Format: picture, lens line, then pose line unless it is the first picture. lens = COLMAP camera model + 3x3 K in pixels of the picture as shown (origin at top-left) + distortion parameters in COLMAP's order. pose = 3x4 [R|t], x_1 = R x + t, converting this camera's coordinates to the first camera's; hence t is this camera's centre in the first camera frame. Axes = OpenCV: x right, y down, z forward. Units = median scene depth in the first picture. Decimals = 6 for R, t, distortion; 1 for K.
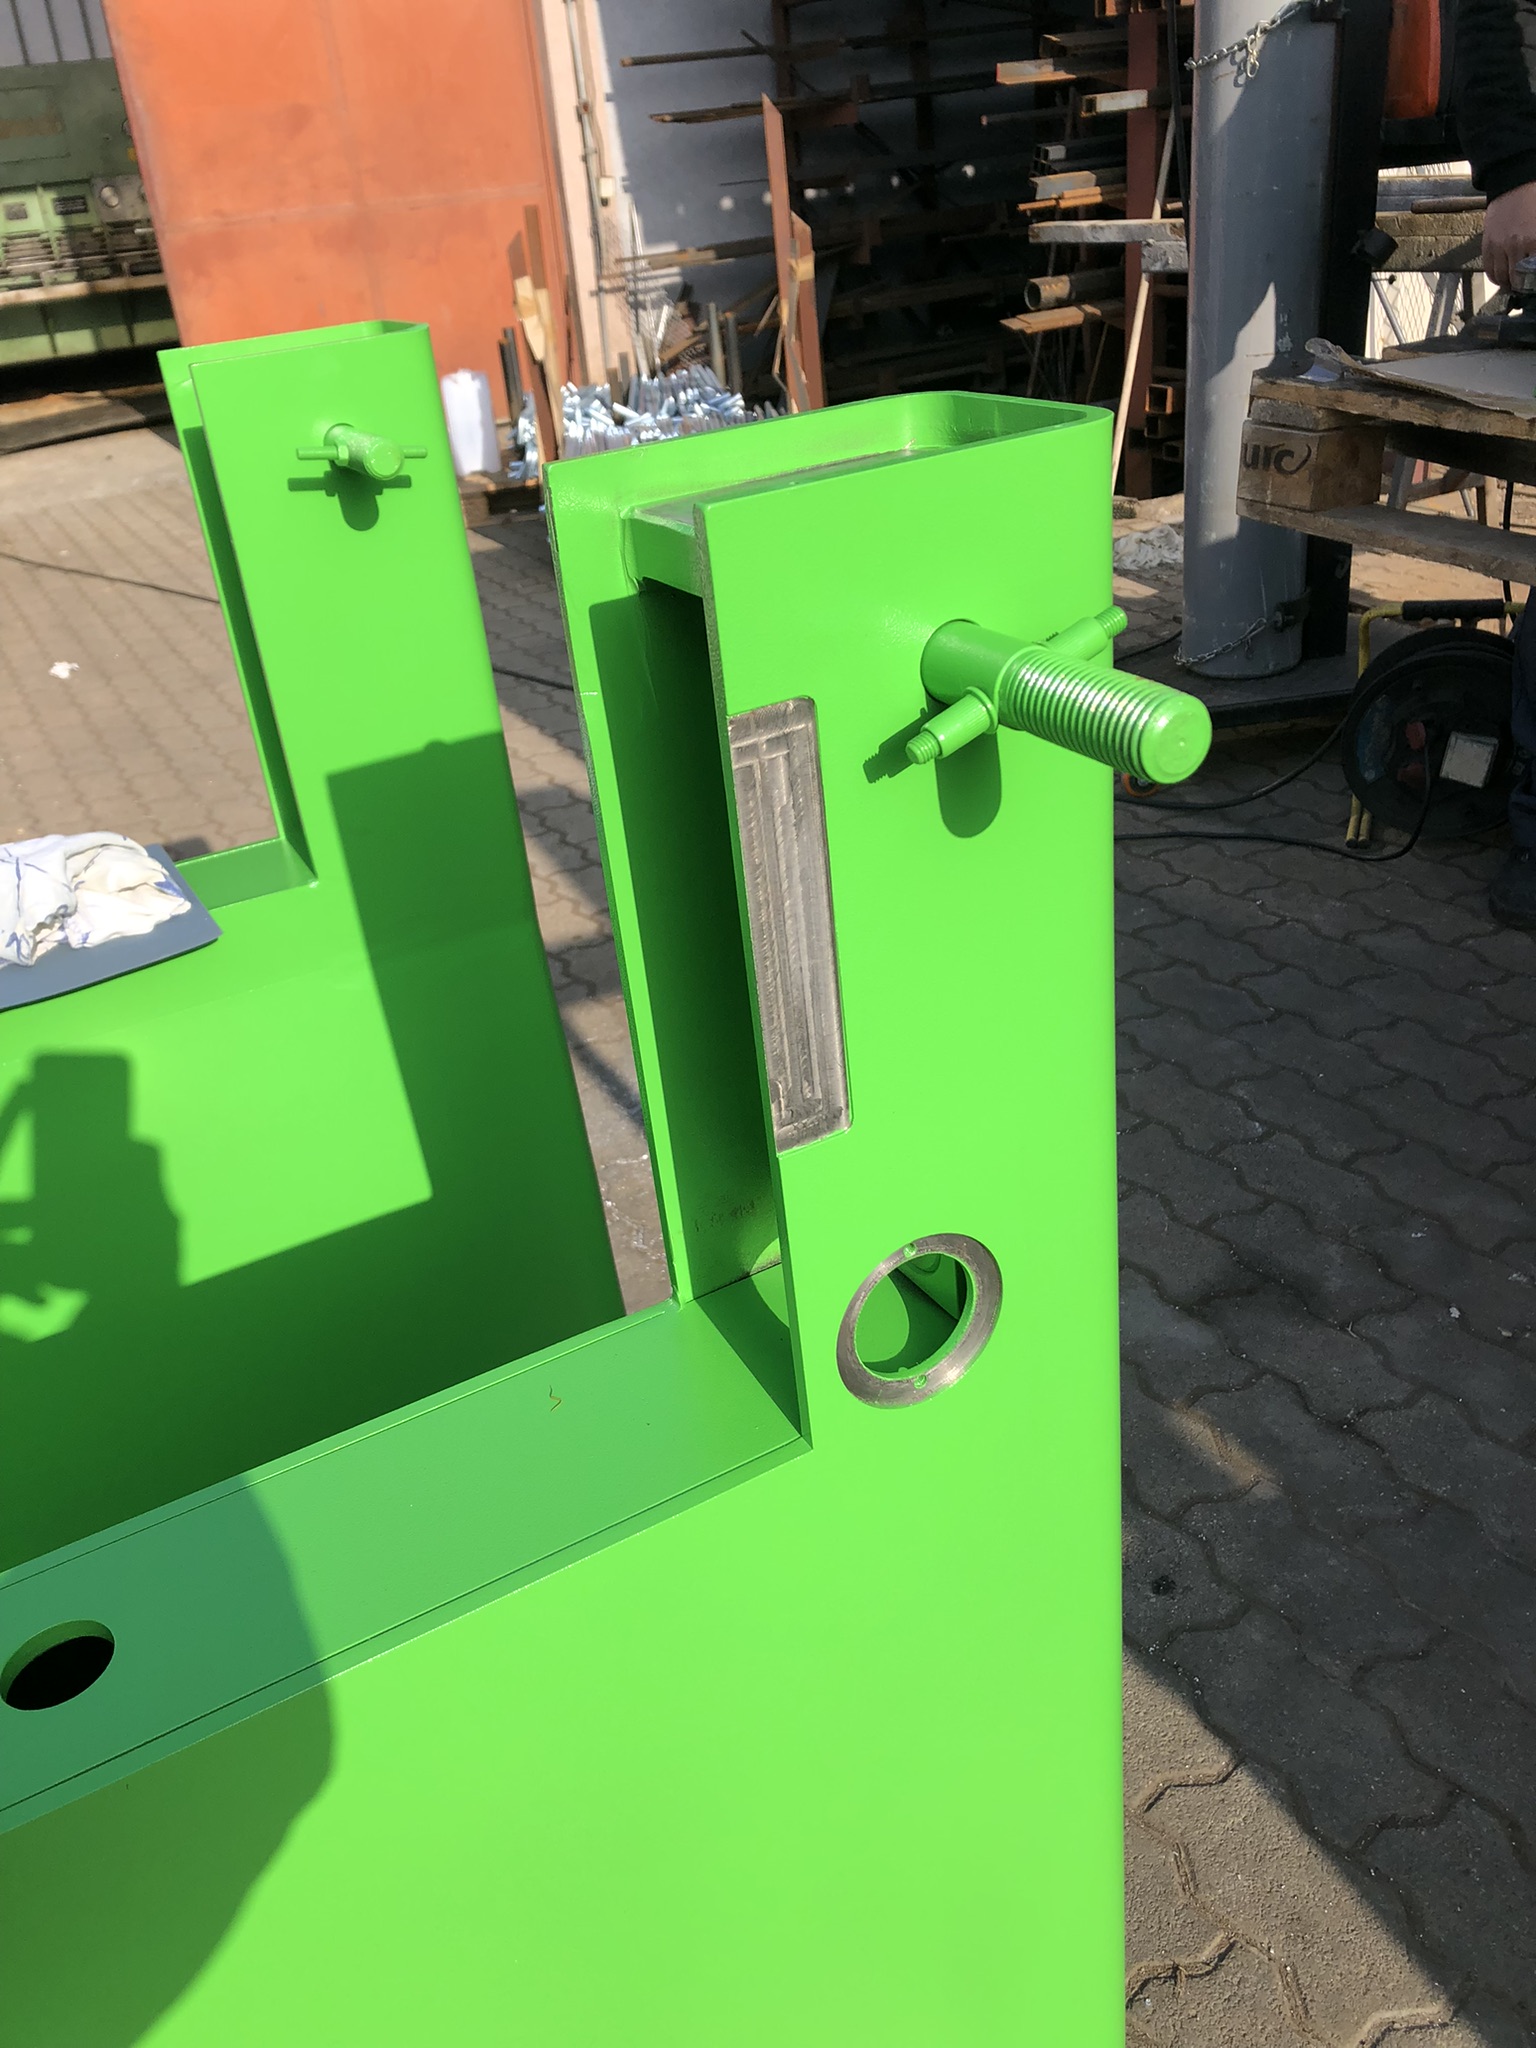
lens RADIAL K [[1699.4, 0, 740.8], [0, 1699.4, 1001.6], [0, 0, 1]] dist [-0.042320, 0.097705]
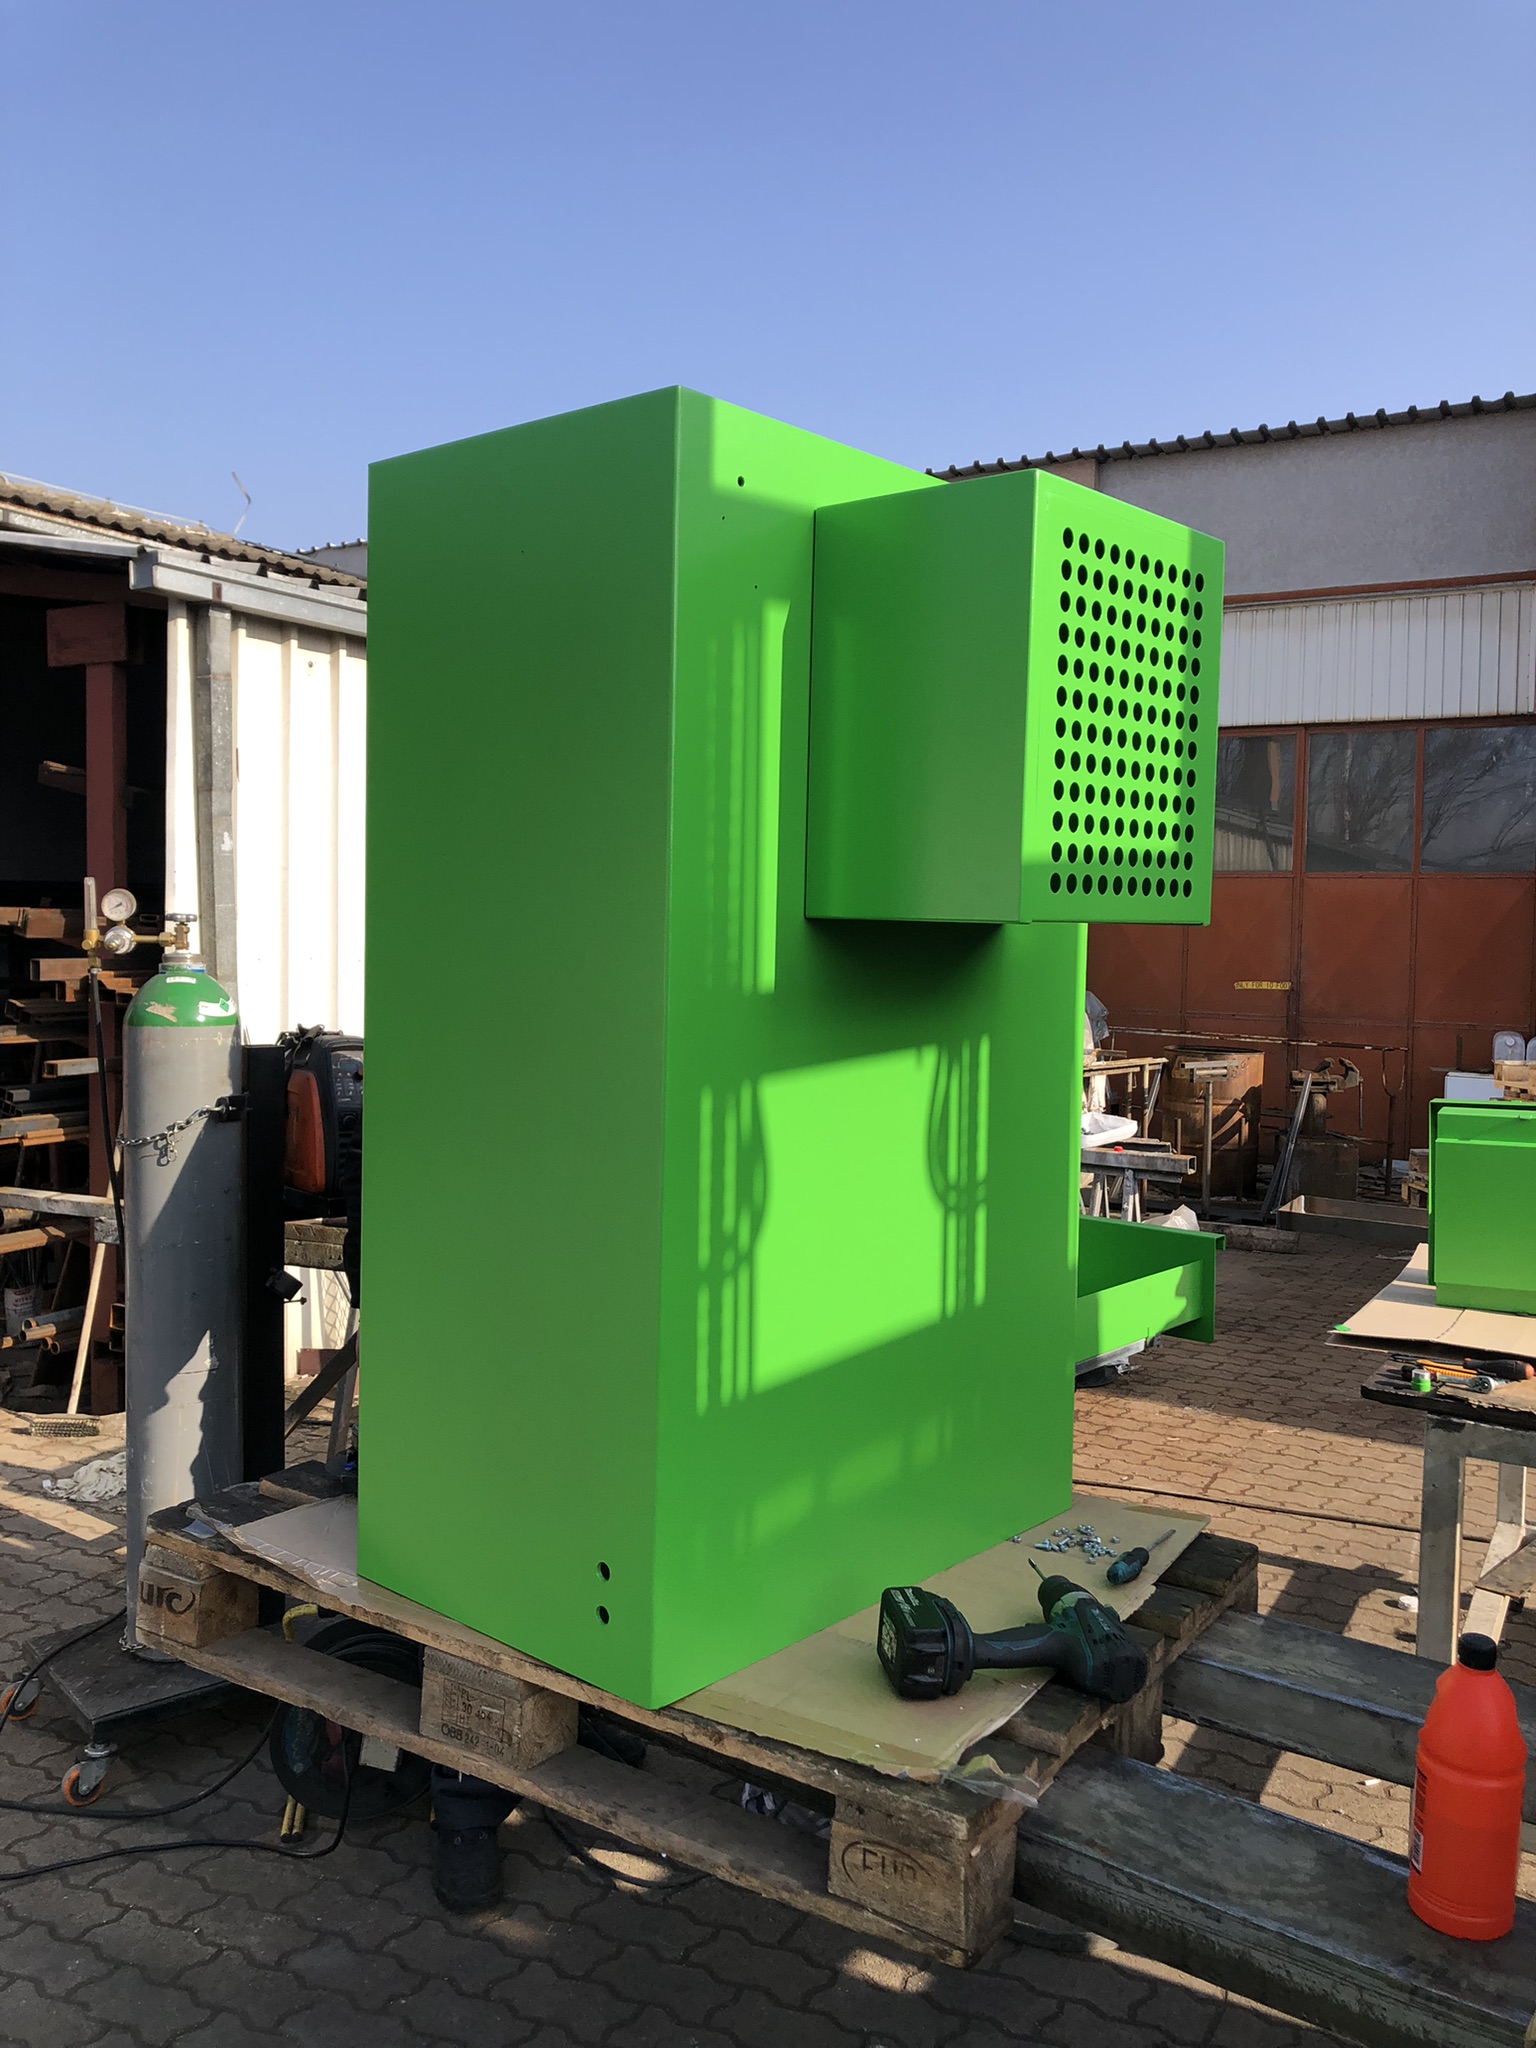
lens RADIAL K [[1666.7, 0, 768.0], [0, 1666.7, 1024.0], [0, 0, 1]] dist [0.047328, -0.083562]
pose [[0.836840, 0.080109, 0.541555, 0.002319], [0.162570, 0.908246, -0.385565, -0.094877], [-0.522752, 0.410697, 0.747033, -0.139727]]
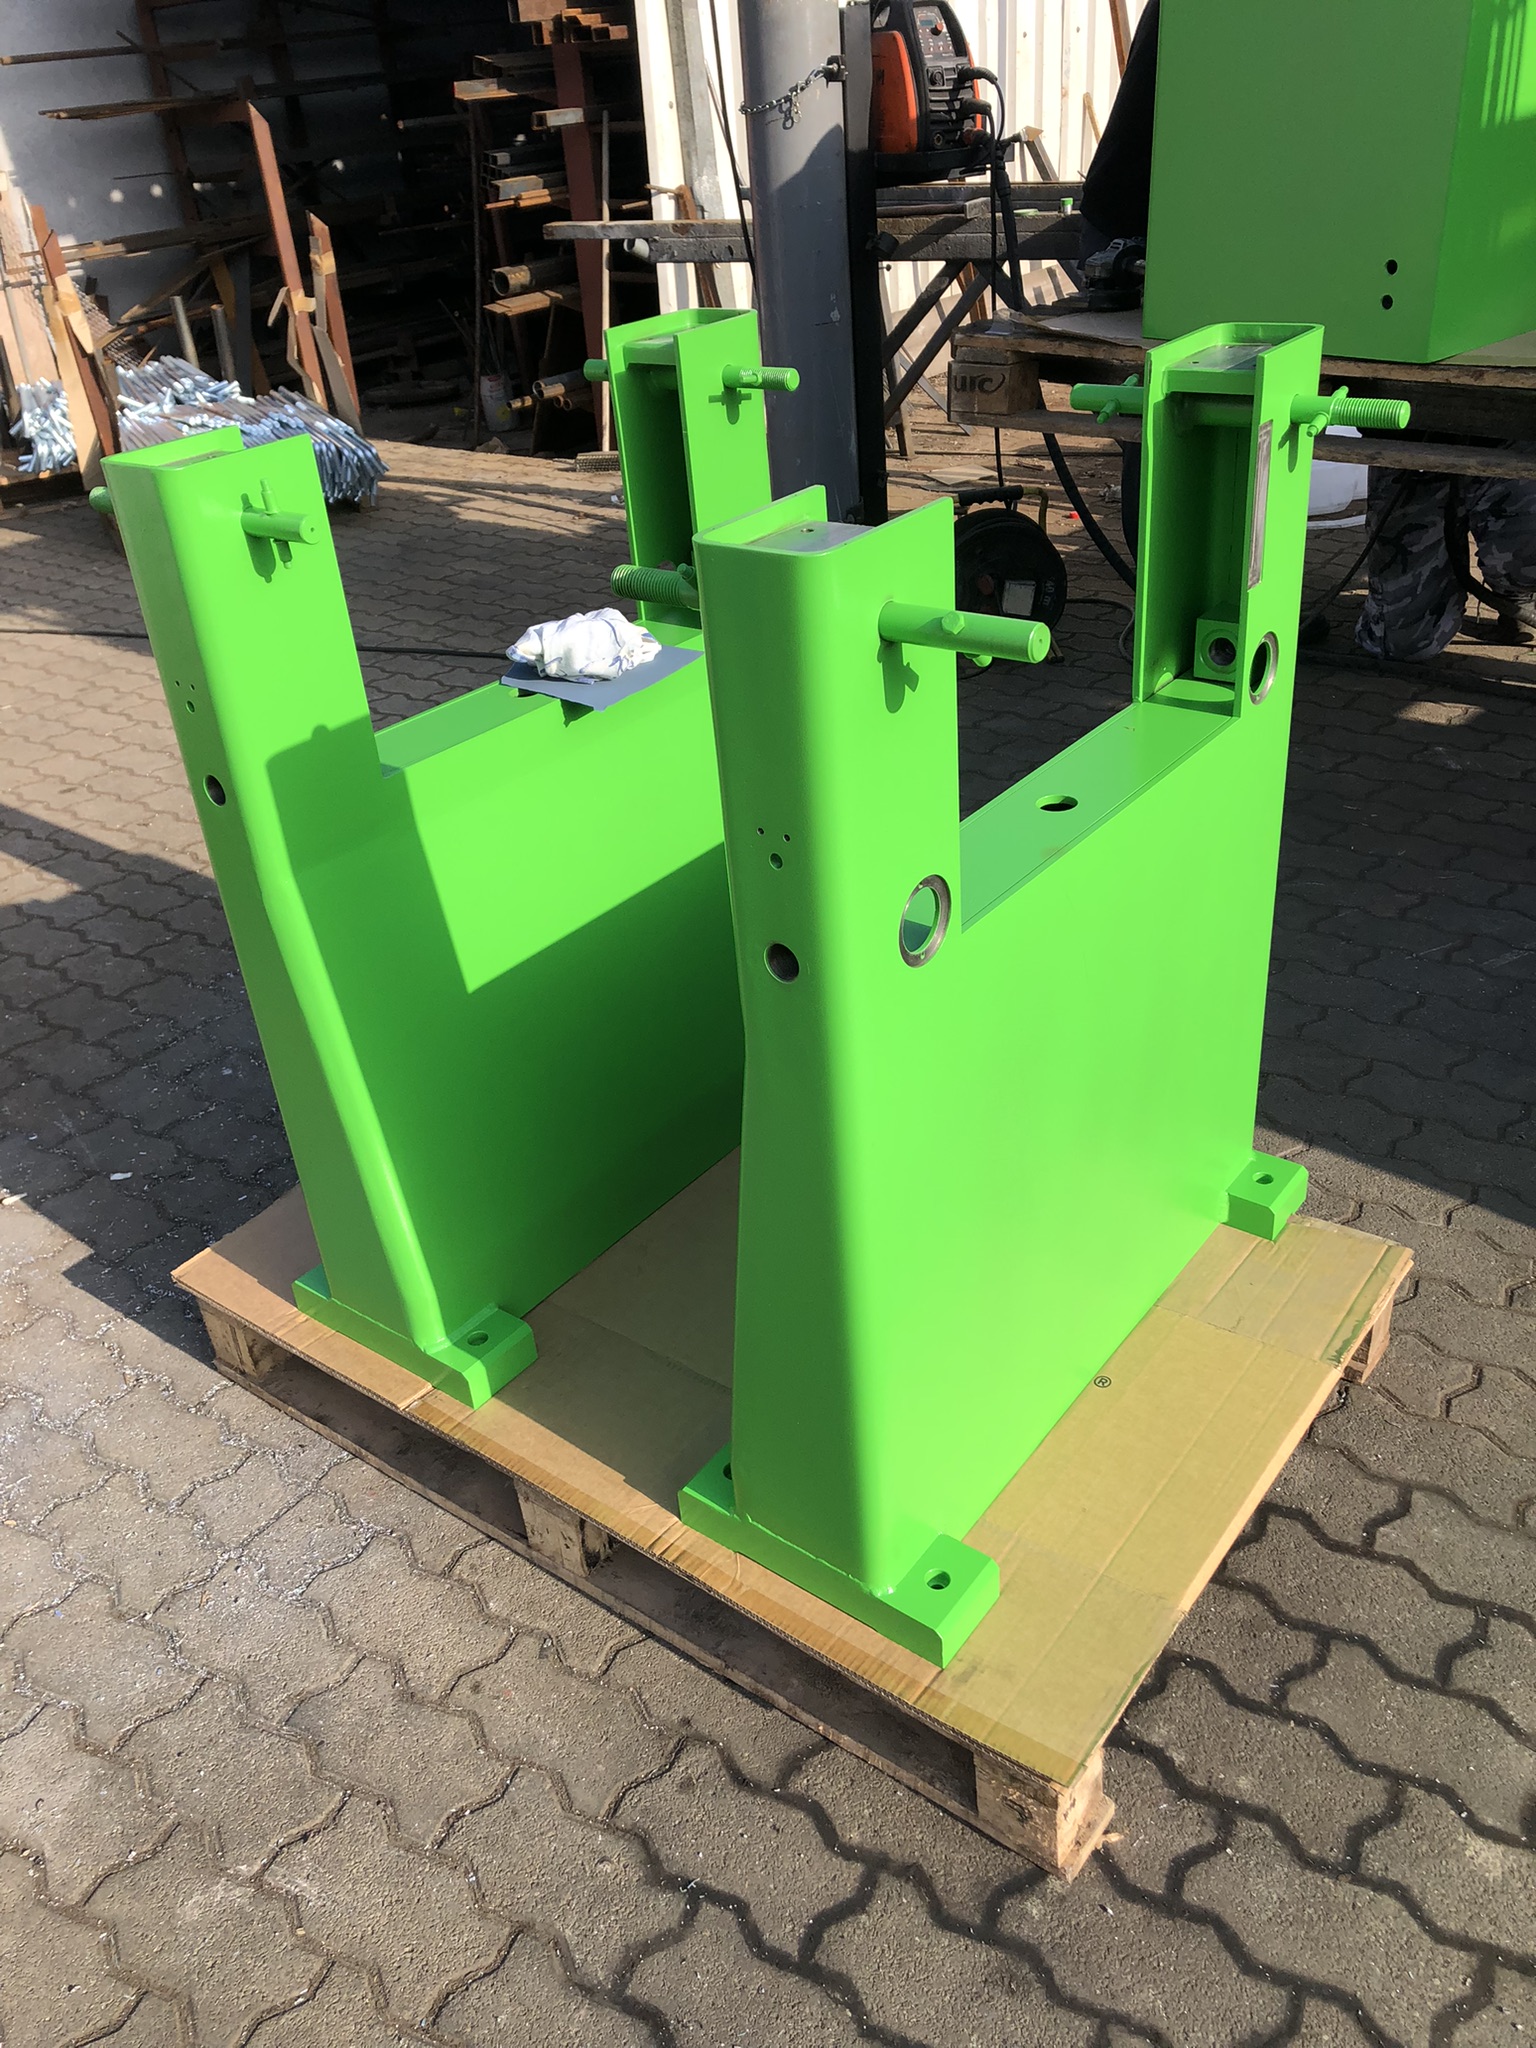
lens RADIAL K [[1647.2, 0, 740.4], [0, 1647.2, 1016.3], [0, 0, 1]] dist [0.012423, 0.002339]
pose [[0.920155, -0.177304, 0.349111, -0.310702], [0.169017, 0.984115, 0.054325, 0.083547], [-0.353197, 0.009019, 0.935505, -0.217446]]
